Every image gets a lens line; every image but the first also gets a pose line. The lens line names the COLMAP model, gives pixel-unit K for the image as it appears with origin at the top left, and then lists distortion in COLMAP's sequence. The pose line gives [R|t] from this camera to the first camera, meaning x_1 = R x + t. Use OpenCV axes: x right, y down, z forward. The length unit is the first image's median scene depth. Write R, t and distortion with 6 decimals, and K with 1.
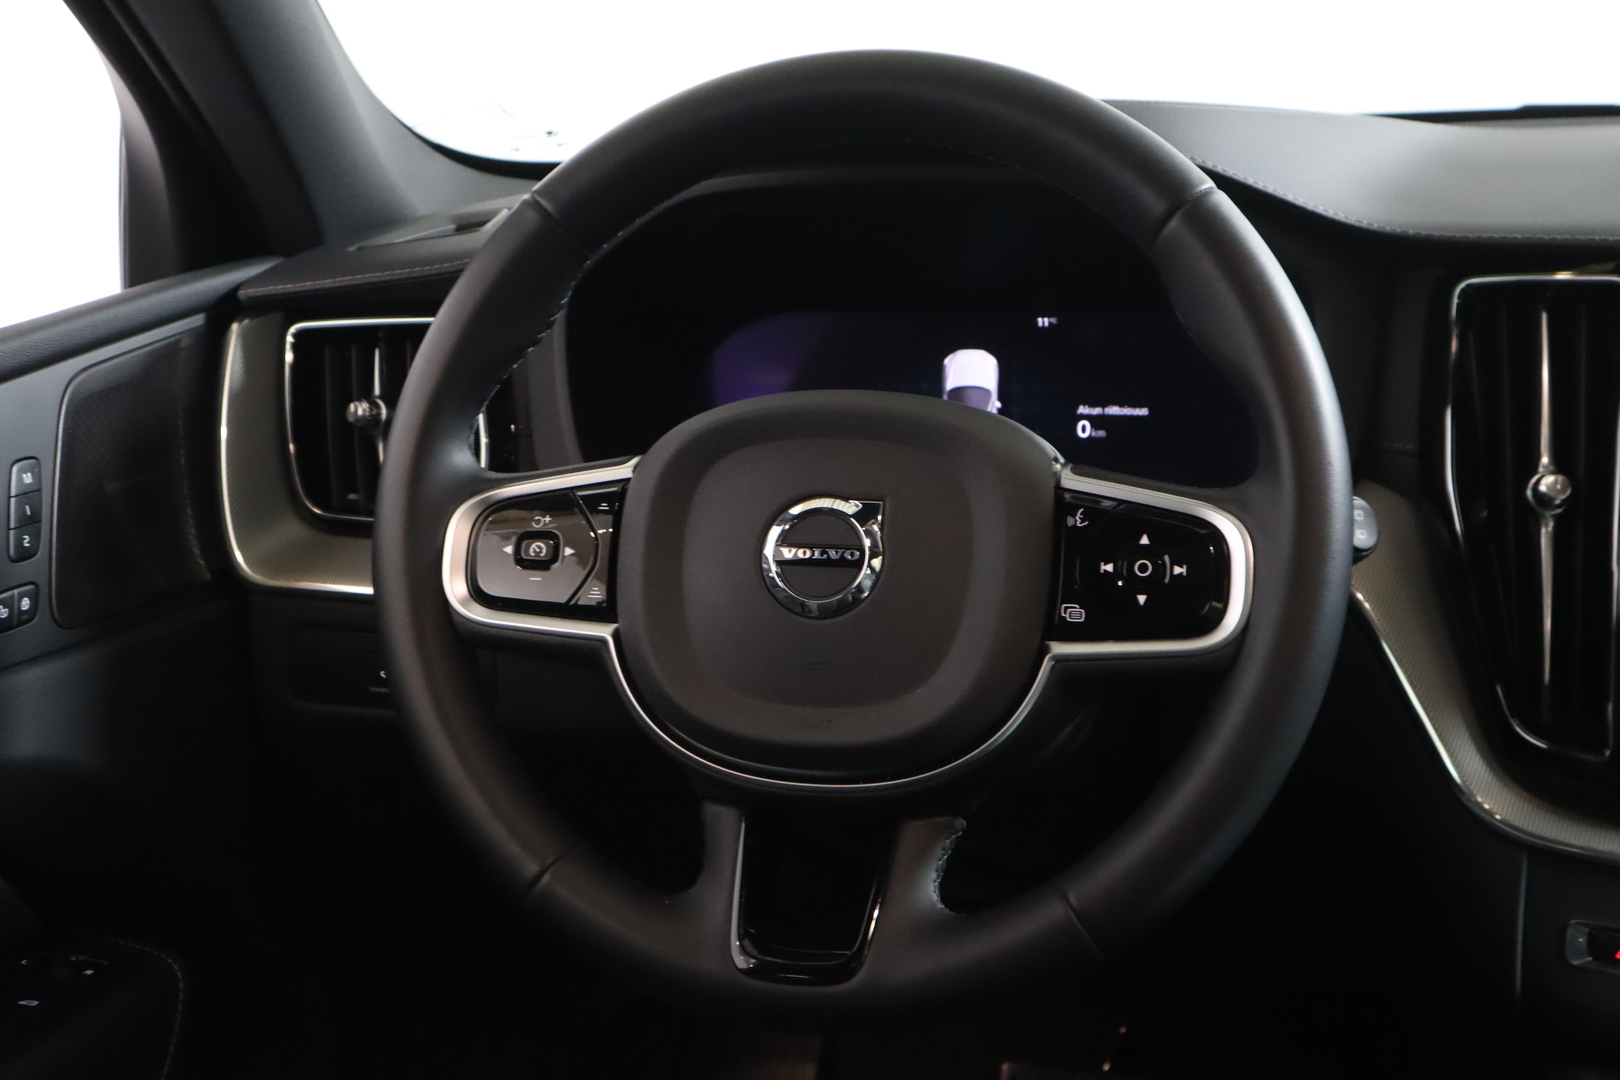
lens RADIAL K [[2186.8, 0, 810.0], [0, 2186.8, 540.0], [0, 0, 1]] dist [0.013040, 0.014234]
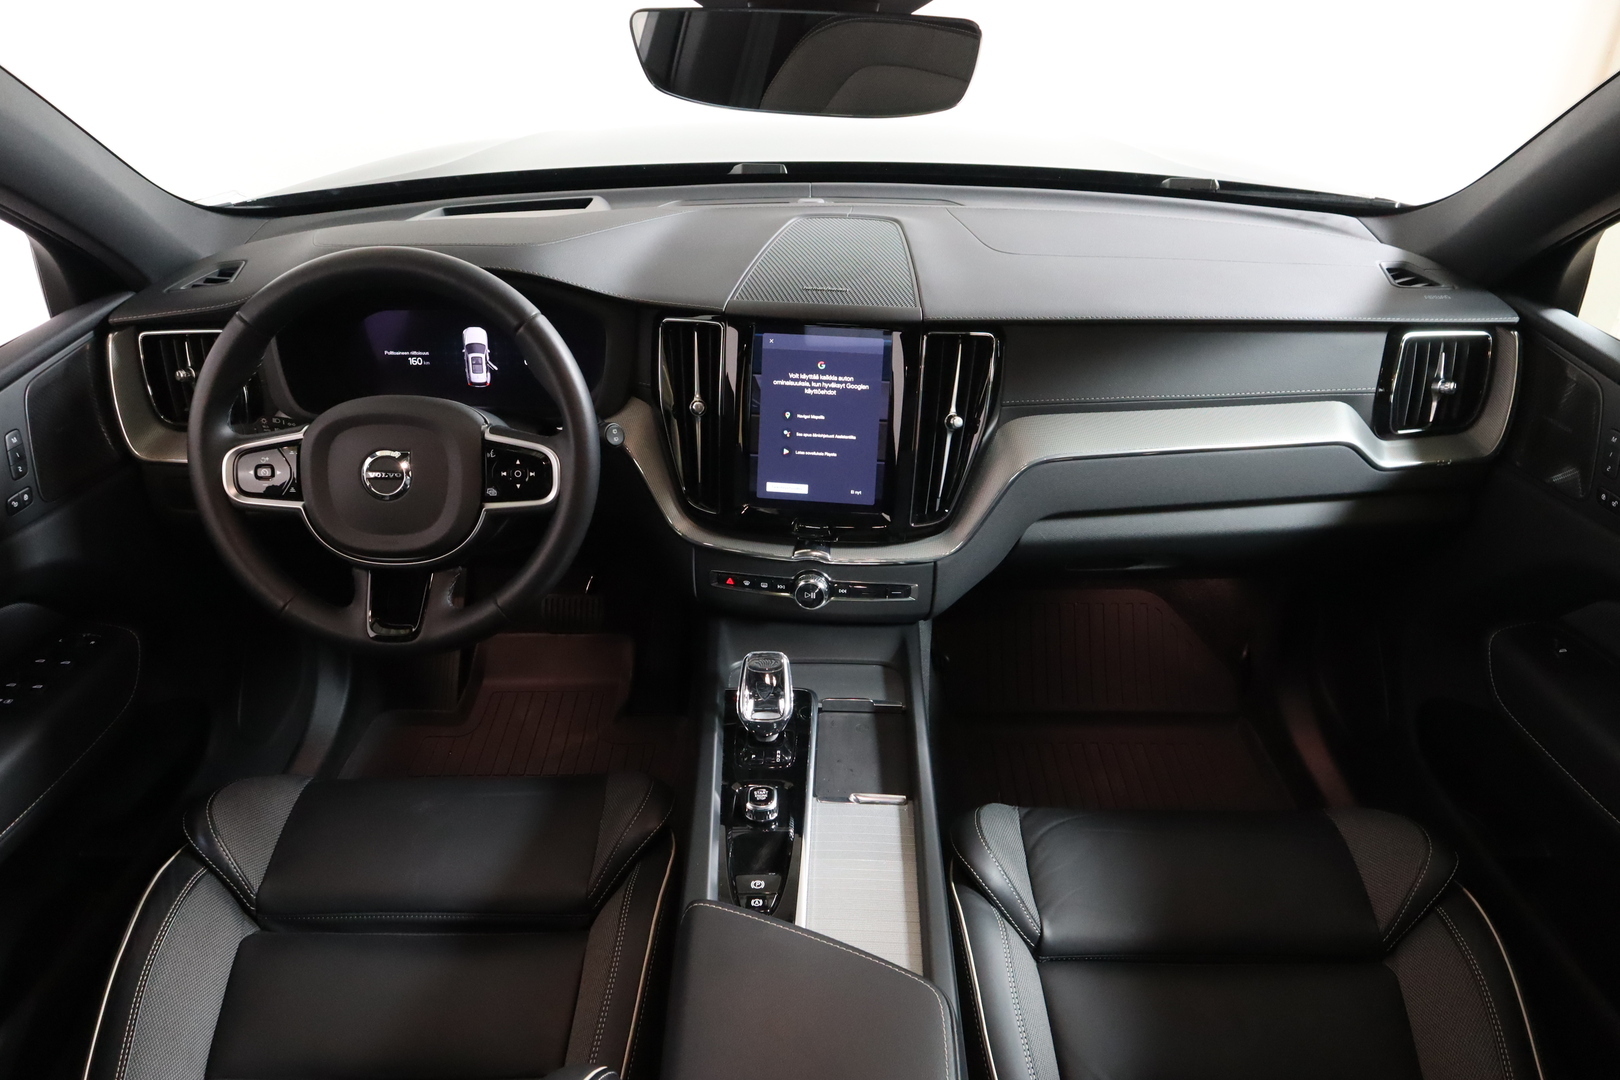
lens RADIAL K [[1110.6, 0, 810.0], [0, 1110.6, 540.0], [0, 0, 1]] dist [-0.001801, 0.000525]
pose [[0.967414, -0.092477, 0.235706, 0.156230], [0.025378, 0.961642, 0.273131, -0.237694], [-0.251923, -0.258249, 0.932653, -0.287938]]
